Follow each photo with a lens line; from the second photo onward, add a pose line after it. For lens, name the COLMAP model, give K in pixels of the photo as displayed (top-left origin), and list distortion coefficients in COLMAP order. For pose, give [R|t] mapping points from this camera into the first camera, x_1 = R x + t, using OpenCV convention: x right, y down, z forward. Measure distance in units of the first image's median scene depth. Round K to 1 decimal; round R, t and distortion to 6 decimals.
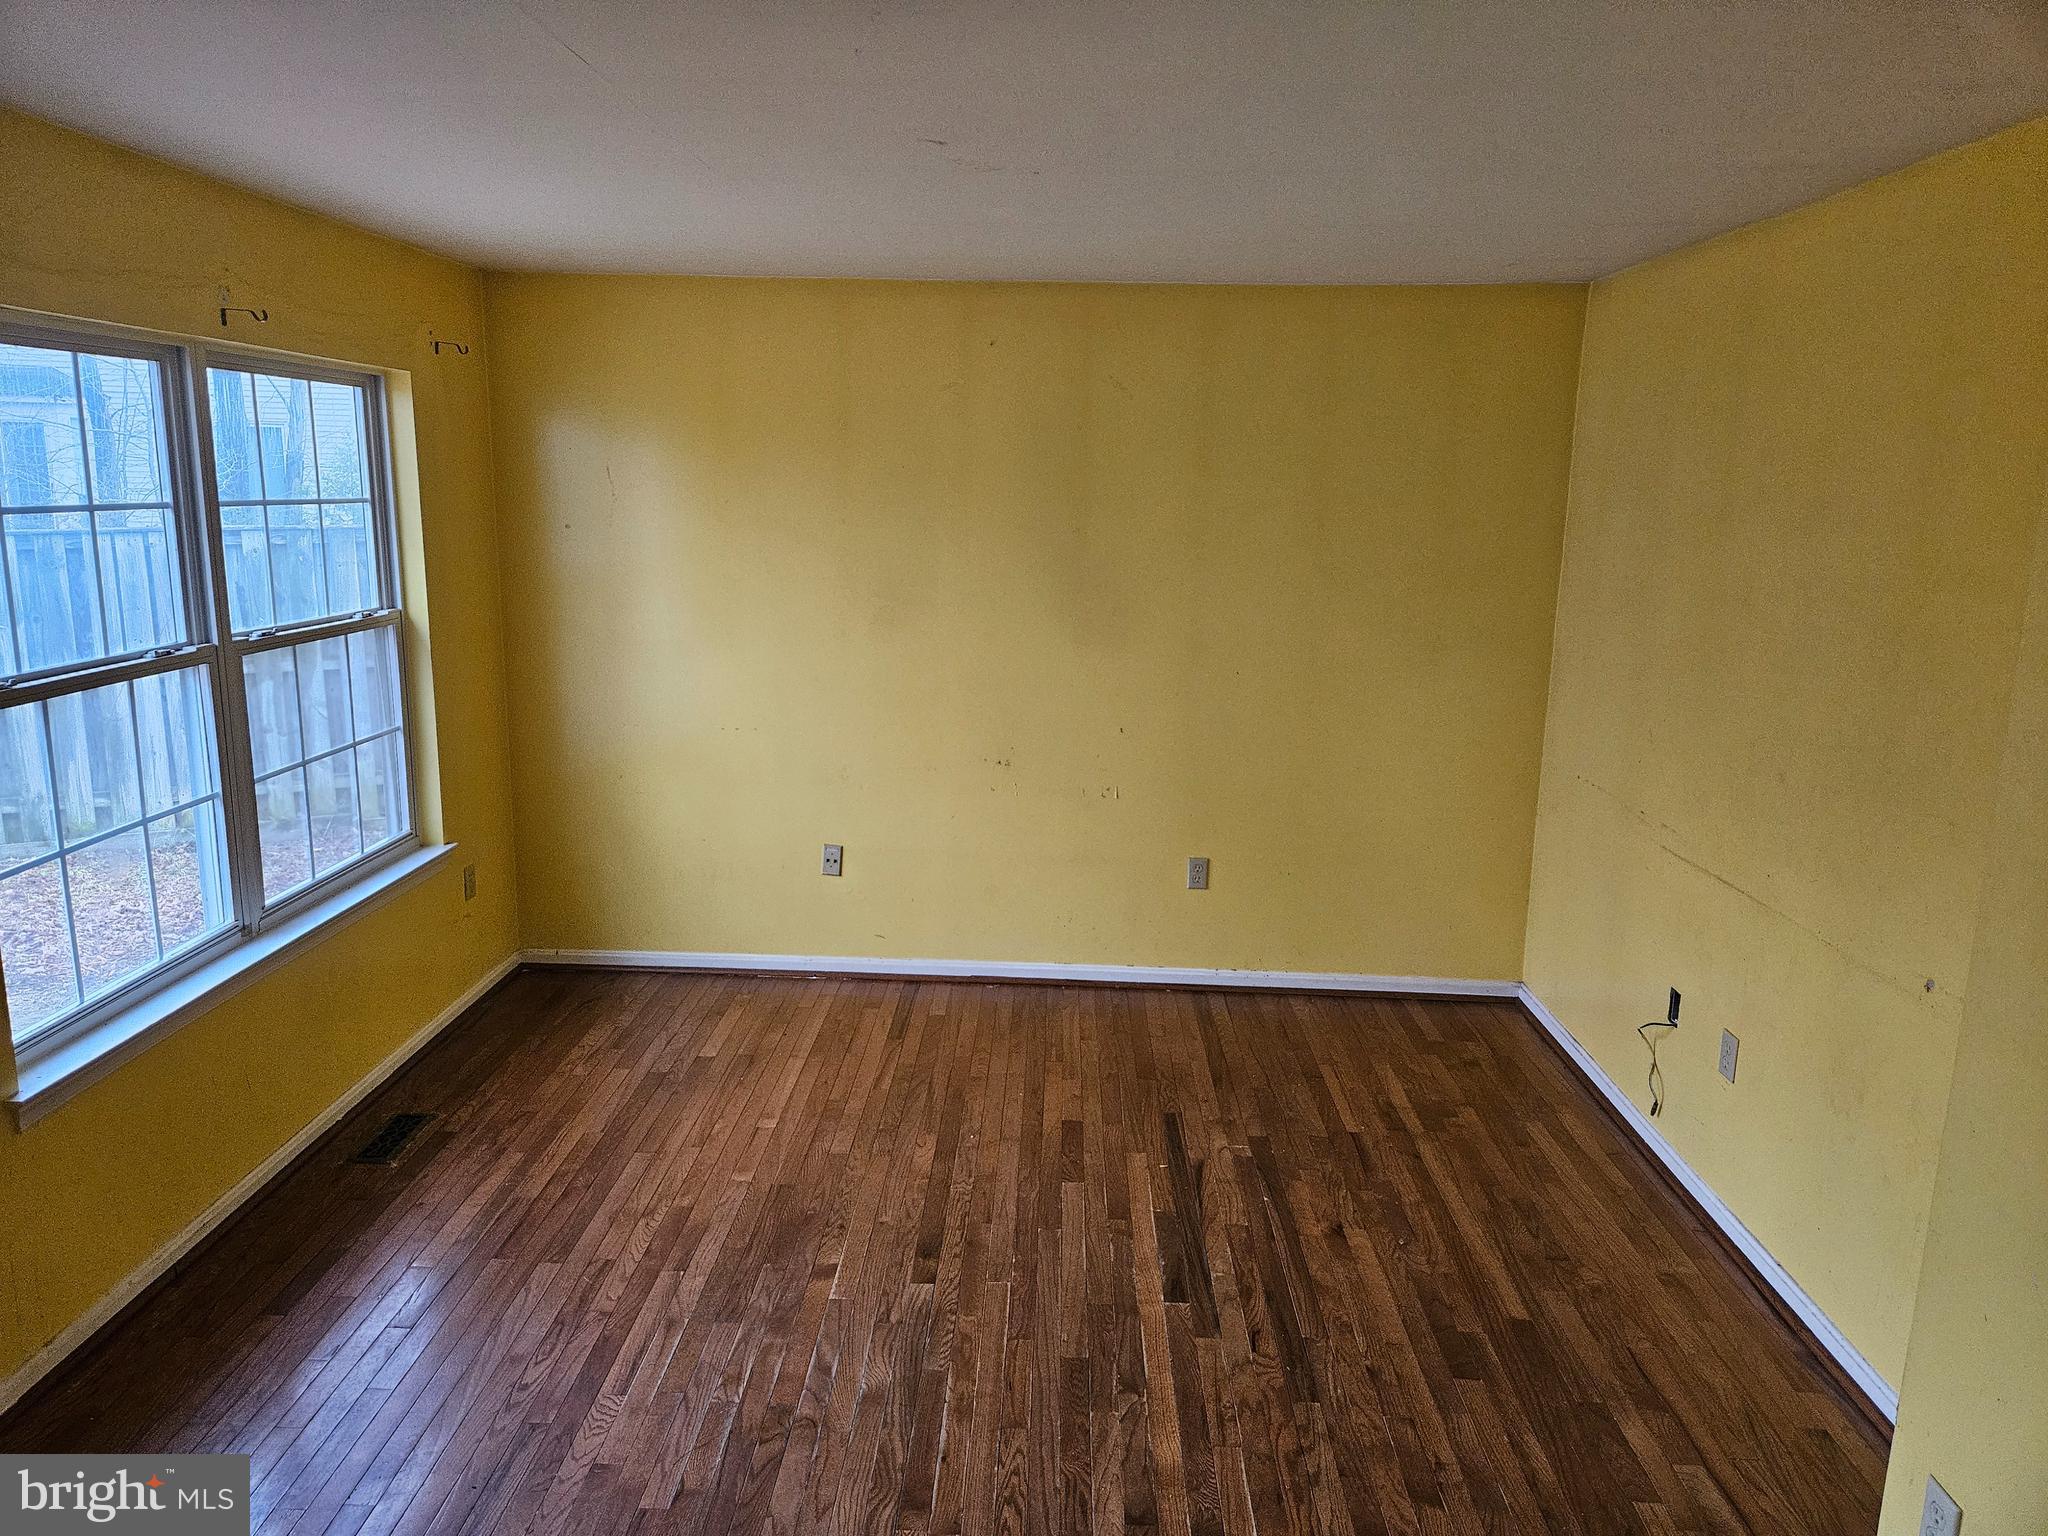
lens RADIAL K [[1363.5, 0, 1053.9], [0, 1363.5, 761.4], [0, 0, 1]] dist [0.071883, -0.062284]
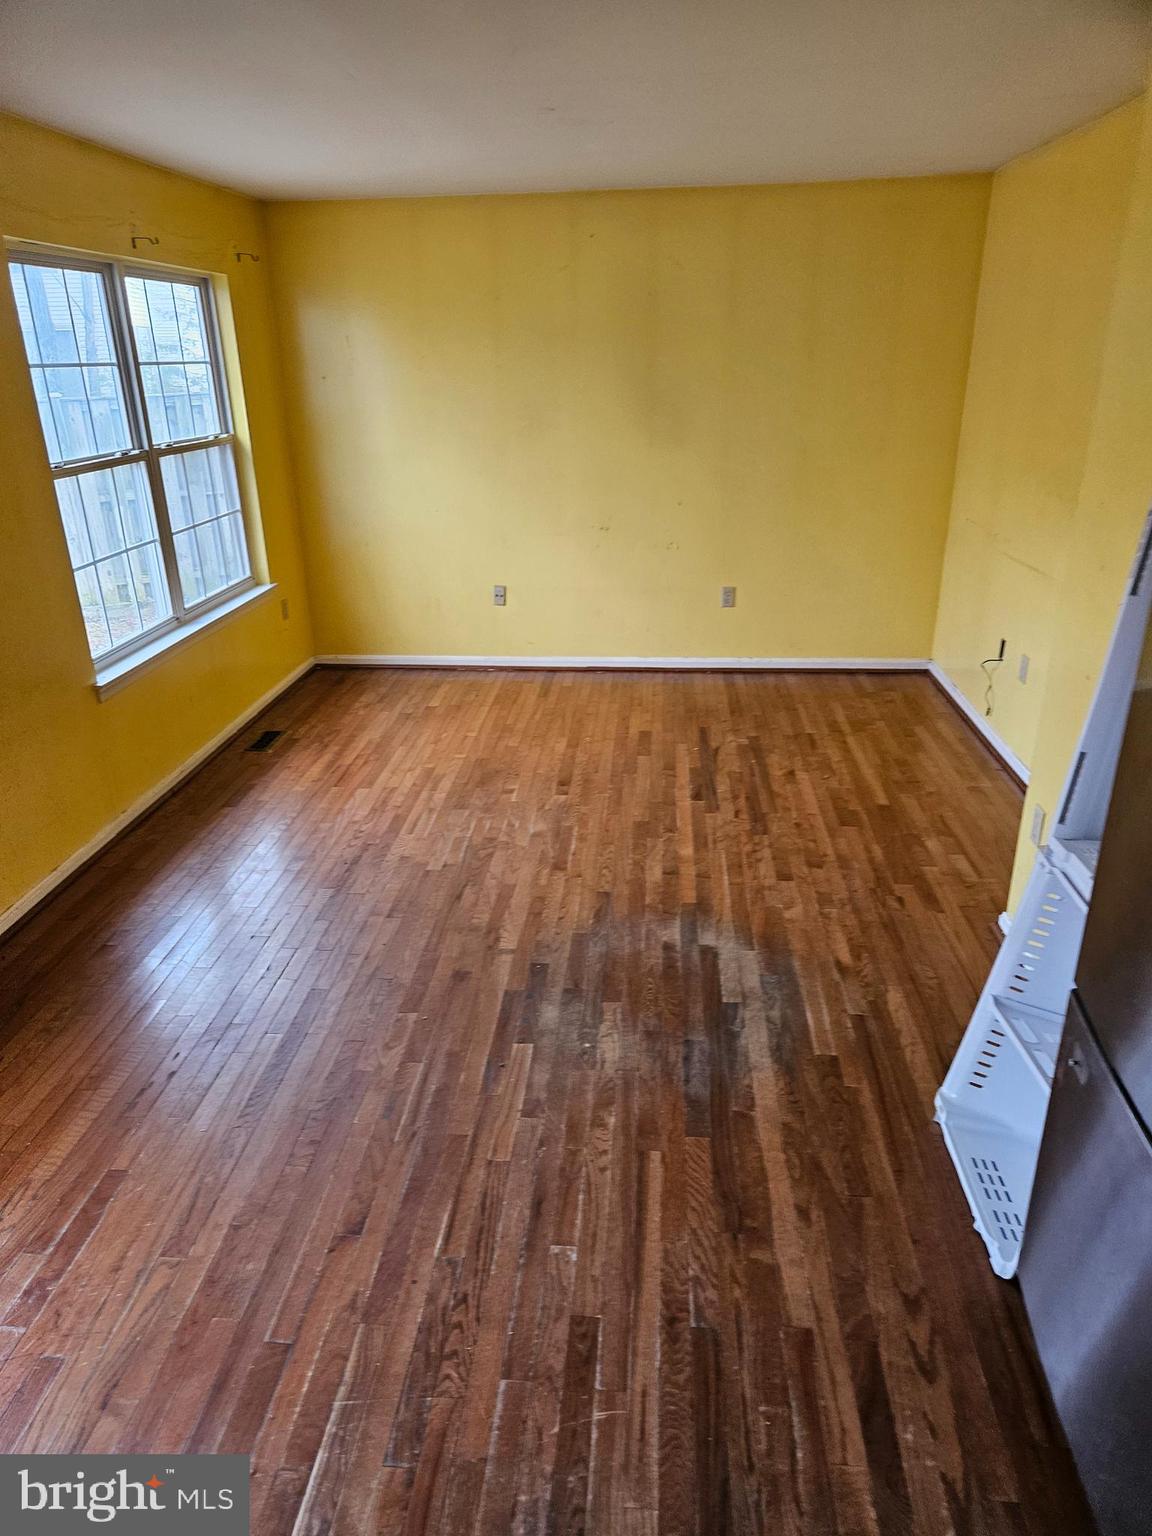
lens RADIAL K [[1022.7, 0, 581.1], [0, 1022.7, 794.7], [0, 0, 1]] dist [0.071883, -0.062284]
pose [[0.997154, -0.008434, -0.074920, 0.032545], [0.023155, 0.979955, 0.197866, 0.096011], [0.071750, -0.199038, 0.977362, -0.322370]]
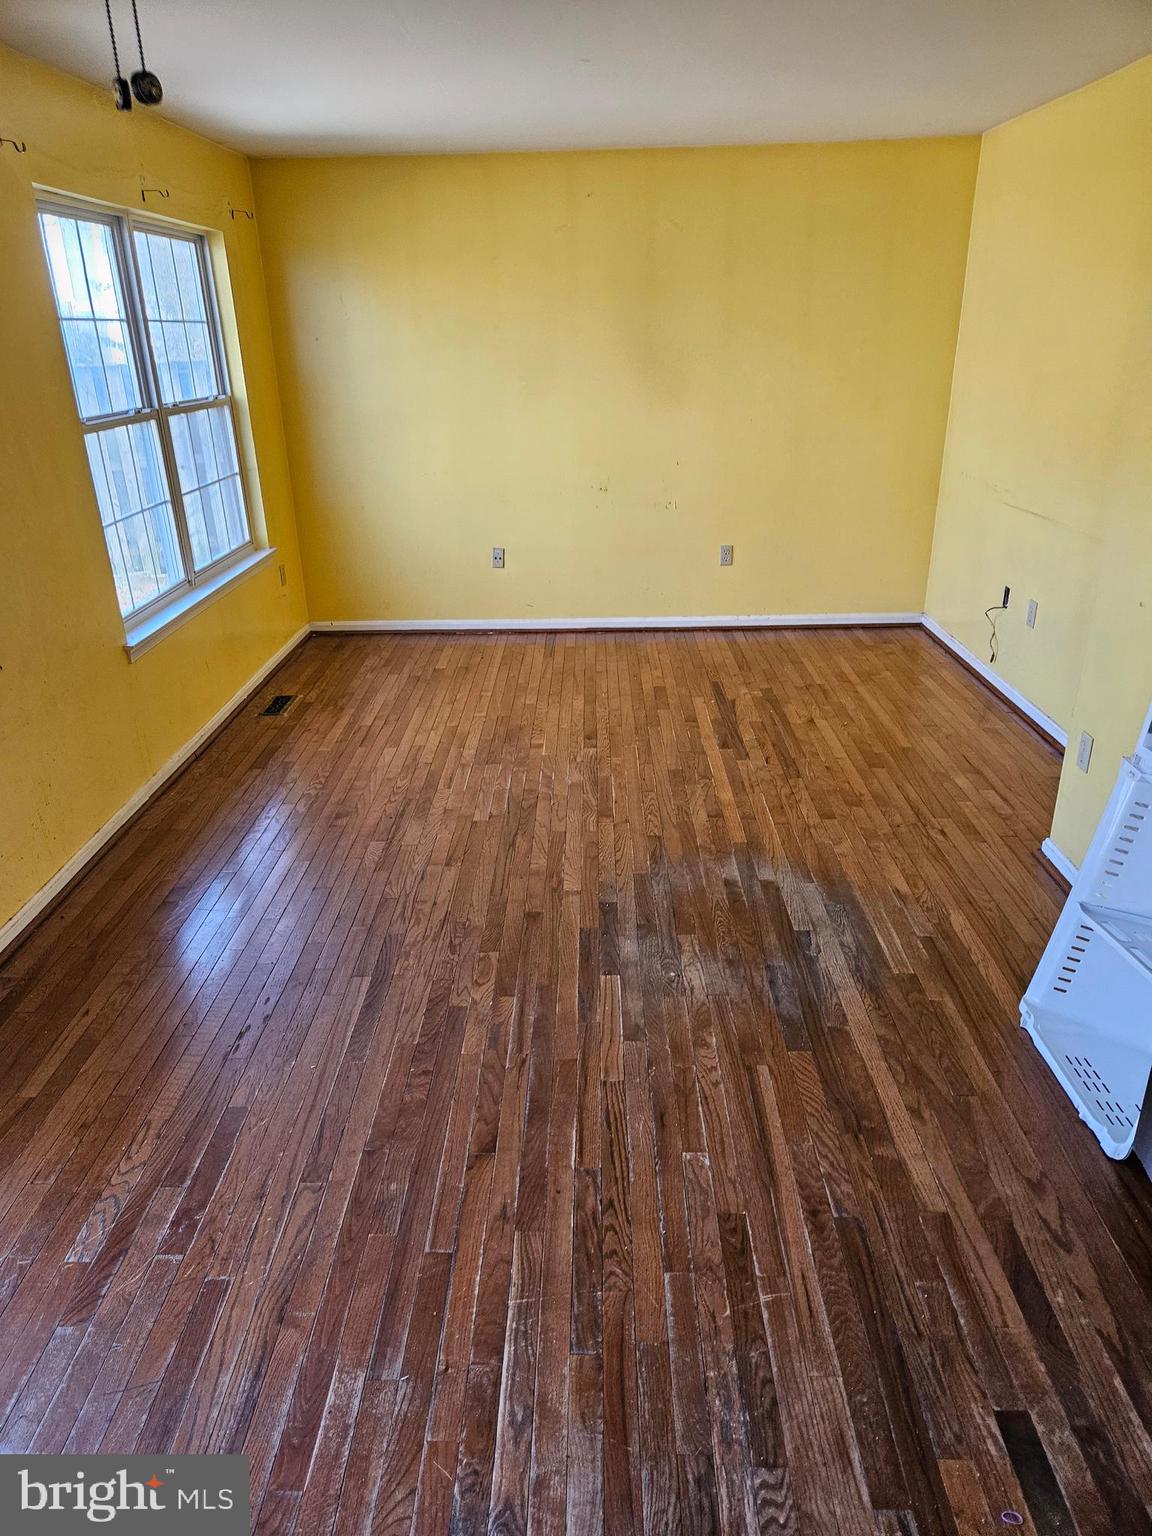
lens RADIAL K [[1022.7, 0, 583.5], [0, 1022.7, 787.5], [0, 0, 1]] dist [0.071883, -0.062284]
pose [[0.999233, -0.036387, -0.014469, -0.078806], [0.038630, 0.976468, 0.212176, 0.122290], [0.006408, -0.212572, 0.977124, -0.351037]]
